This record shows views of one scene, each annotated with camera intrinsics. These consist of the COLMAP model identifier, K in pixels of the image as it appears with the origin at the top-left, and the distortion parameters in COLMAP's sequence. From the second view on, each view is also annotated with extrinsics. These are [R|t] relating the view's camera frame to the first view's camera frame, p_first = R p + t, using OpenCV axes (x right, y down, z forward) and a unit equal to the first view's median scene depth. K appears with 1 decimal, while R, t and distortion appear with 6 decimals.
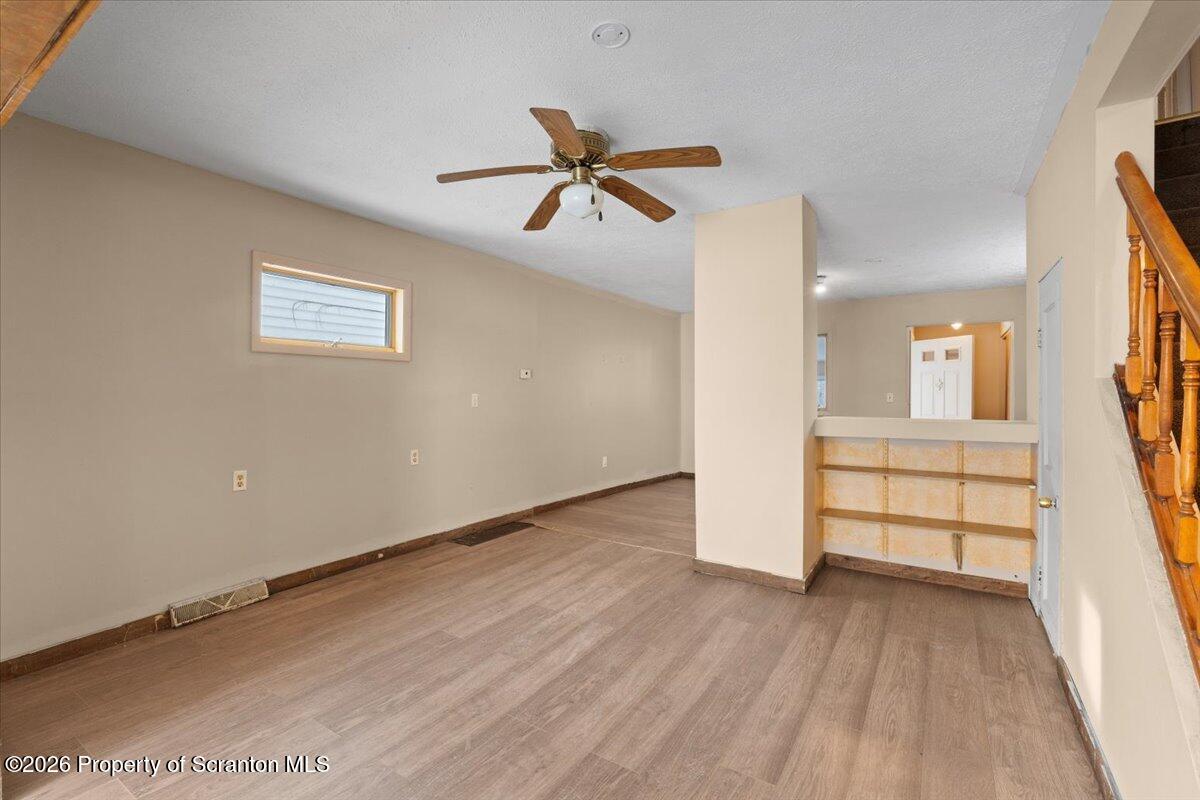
lens RADIAL K [[541.9, 0, 600.6], [0, 541.9, 387.8], [0, 0, 1]] dist [-0.031940, 0.009904]
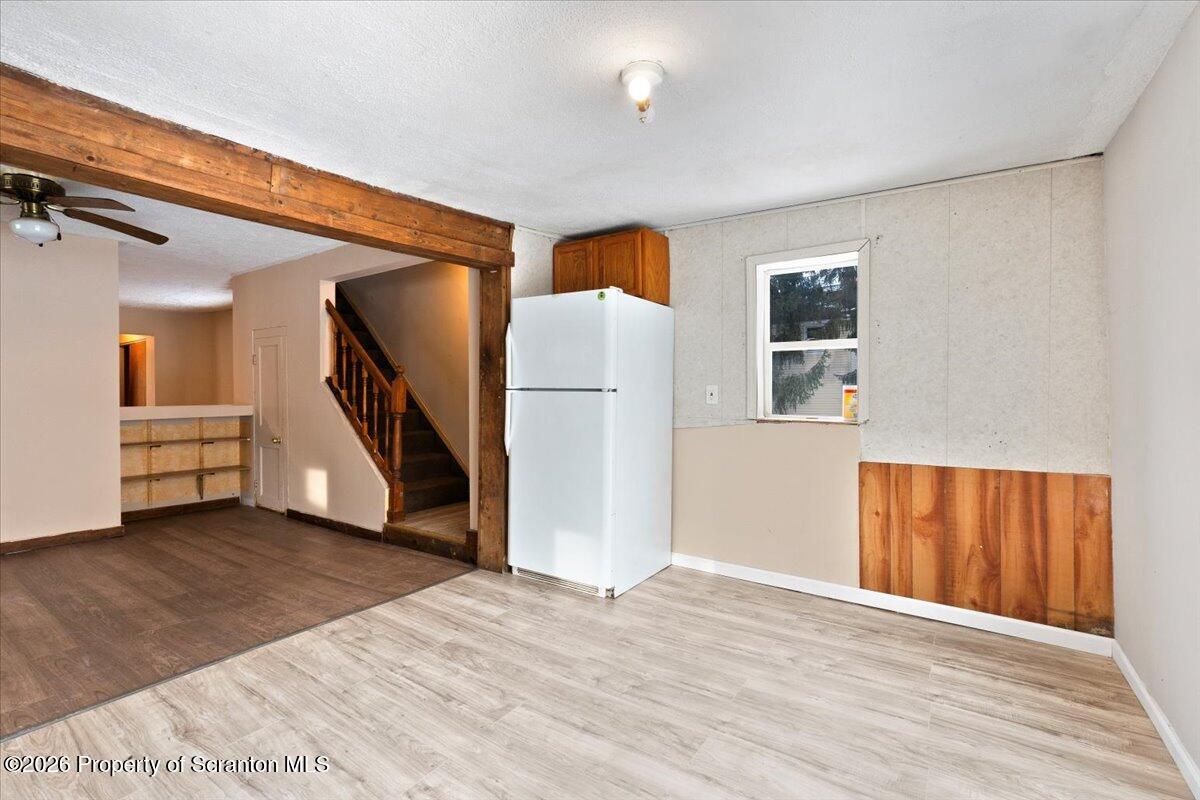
lens RADIAL K [[541.9, 0, 600.6], [0, 541.9, 387.8], [0, 0, 1]] dist [-0.031940, 0.009904]
pose [[0.045278, 0.001168, 0.998974, -0.847627], [-0.011465, 0.999934, -0.000650, -0.002545], [-0.998909, -0.011424, 0.045288, -0.246502]]
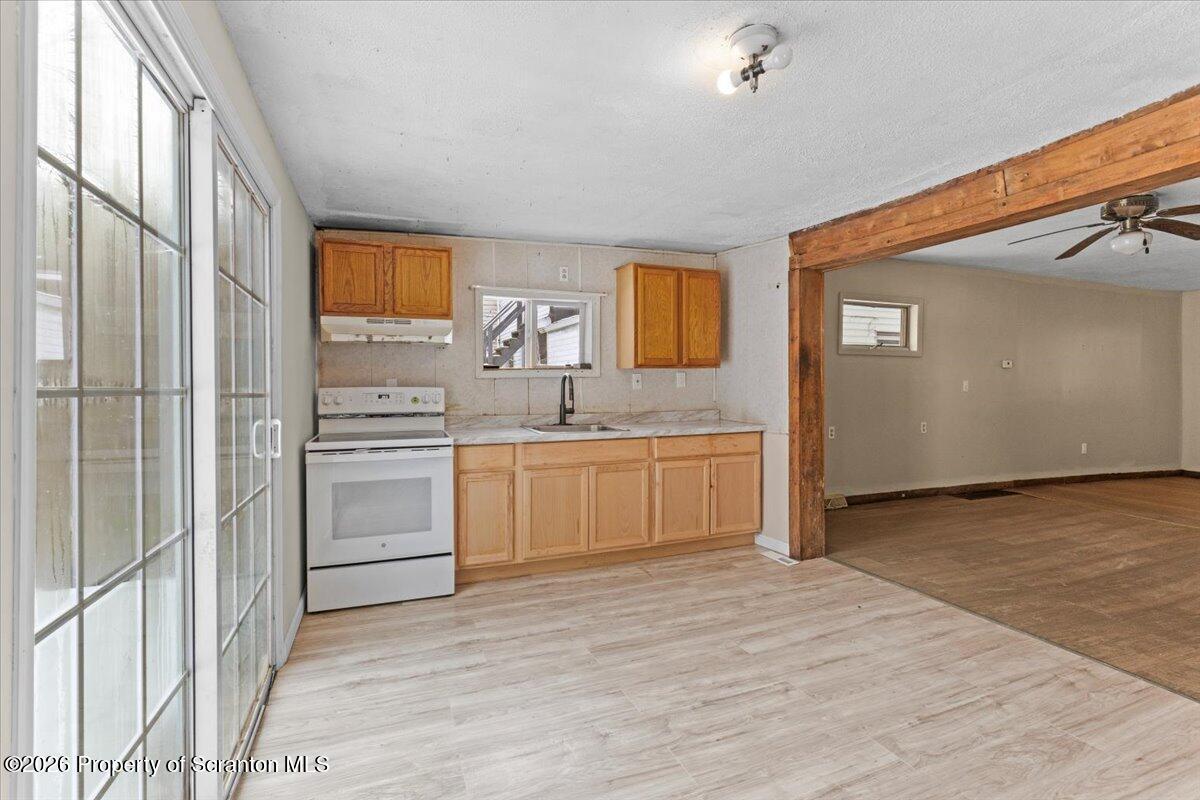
lens RADIAL K [[541.9, 0, 600.6], [0, 541.9, 387.8], [0, 0, 1]] dist [-0.031940, 0.009904]
pose [[0.802267, 0.003661, -0.596955, -0.228445], [0.011660, 0.999694, 0.021801, -0.013504], [0.596852, -0.024450, 0.801979, -0.667859]]
